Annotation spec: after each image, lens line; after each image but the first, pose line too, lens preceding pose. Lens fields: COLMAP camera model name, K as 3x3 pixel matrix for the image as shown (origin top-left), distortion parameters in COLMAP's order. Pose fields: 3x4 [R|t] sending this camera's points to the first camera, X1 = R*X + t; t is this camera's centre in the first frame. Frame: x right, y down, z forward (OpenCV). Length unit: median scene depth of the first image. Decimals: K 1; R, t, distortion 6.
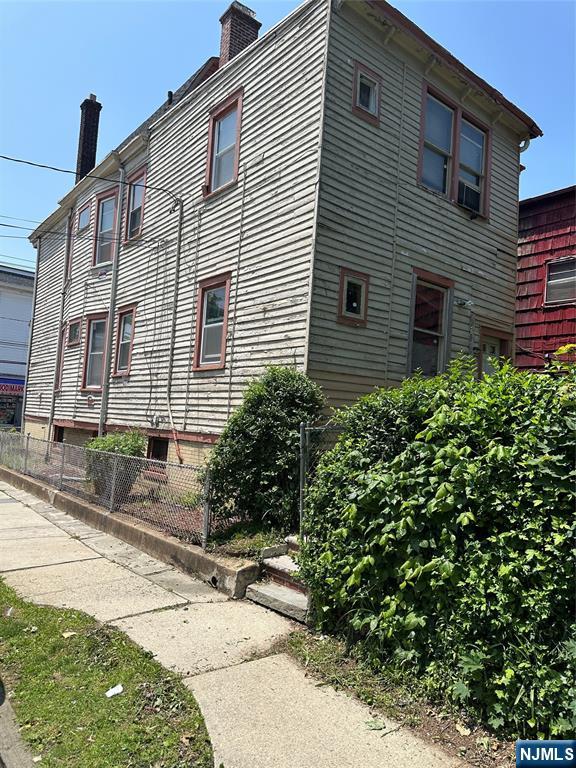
lens RADIAL K [[540.0, 0, 292.8], [0, 540.0, 382.2], [0, 0, 1]] dist [0.173836, -0.289206]
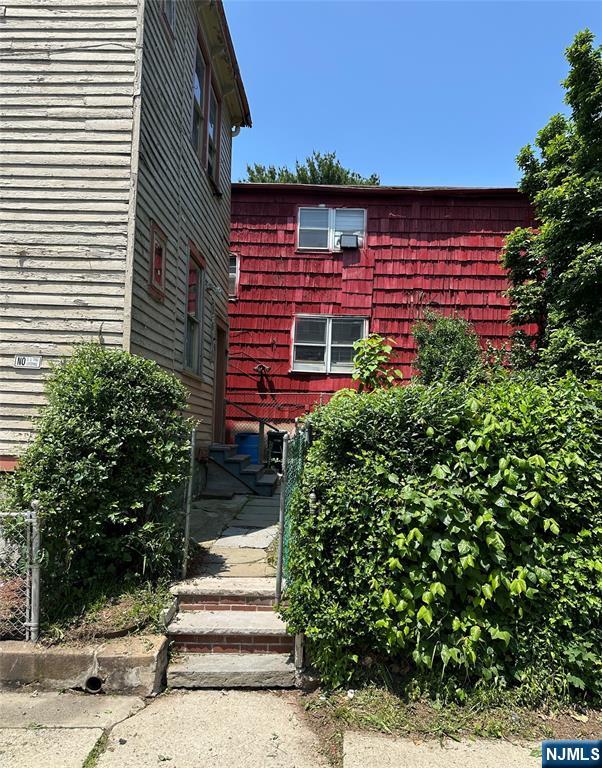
lens RADIAL K [[568.3, 0, 303.4], [0, 568.3, 400.0], [0, 0, 1]] dist [0.007534, -0.000740]
pose [[0.646696, -0.006173, 0.762723, -0.387490], [-0.044043, 0.997997, 0.045420, -0.006905], [-0.761475, -0.062965, 0.645129, 0.323233]]
